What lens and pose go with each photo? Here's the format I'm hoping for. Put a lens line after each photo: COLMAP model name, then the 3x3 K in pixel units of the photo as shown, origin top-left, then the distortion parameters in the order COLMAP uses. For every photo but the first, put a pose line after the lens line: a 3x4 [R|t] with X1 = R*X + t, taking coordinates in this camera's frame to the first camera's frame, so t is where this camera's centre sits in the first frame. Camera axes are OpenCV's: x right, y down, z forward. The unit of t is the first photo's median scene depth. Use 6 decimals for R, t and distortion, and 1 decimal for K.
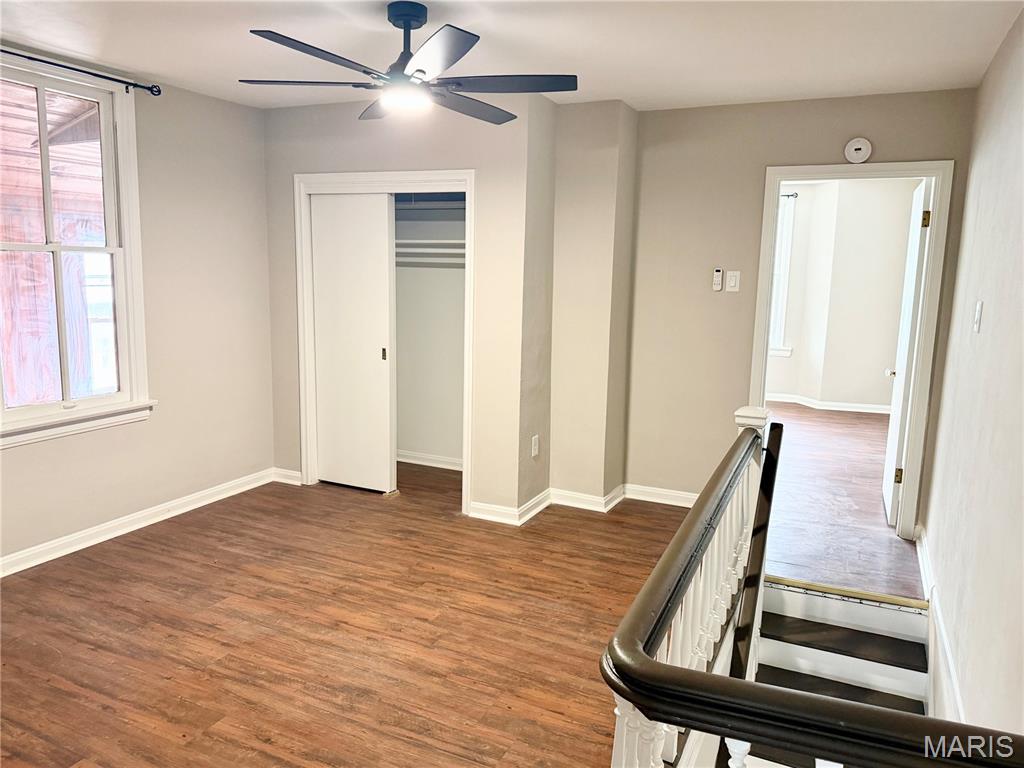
lens RADIAL K [[735.7, 0, 507.5], [0, 735.7, 383.1], [0, 0, 1]] dist [0.044733, -0.060340]
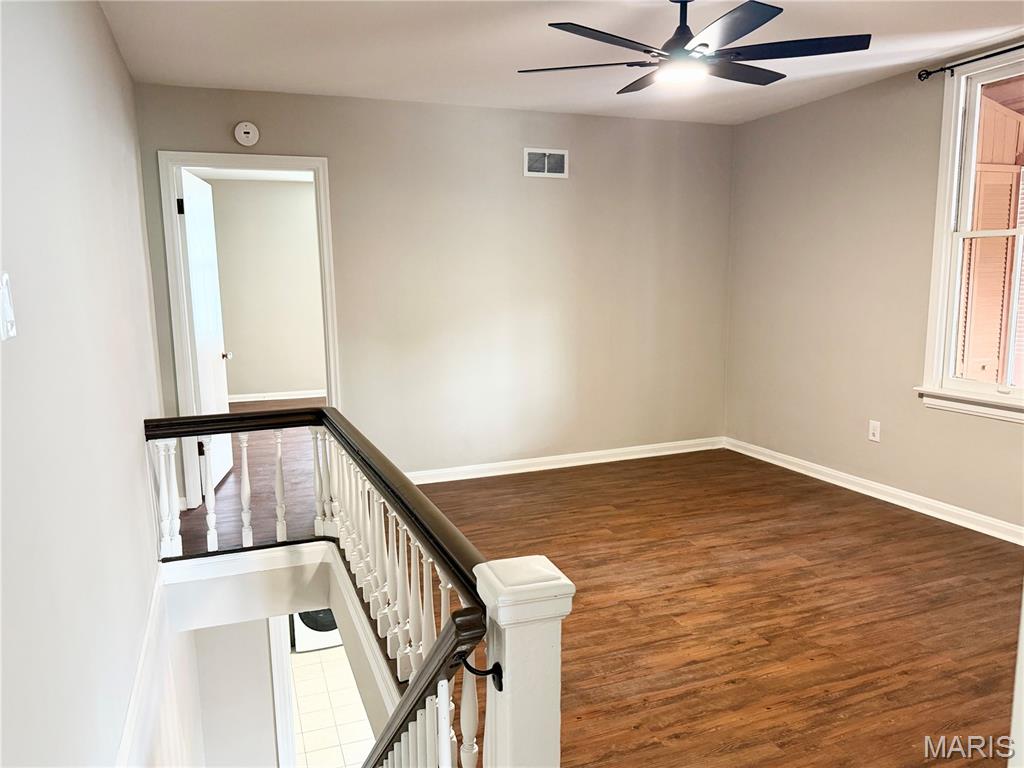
lens RADIAL K [[735.7, 0, 507.5], [0, 735.7, 383.1], [0, 0, 1]] dist [0.044733, -0.060340]
pose [[-0.700883, 0.095849, -0.706807, 0.648730], [-0.102505, 0.967109, 0.232794, -0.159936], [0.705872, 0.235613, -0.668005, 1.334003]]
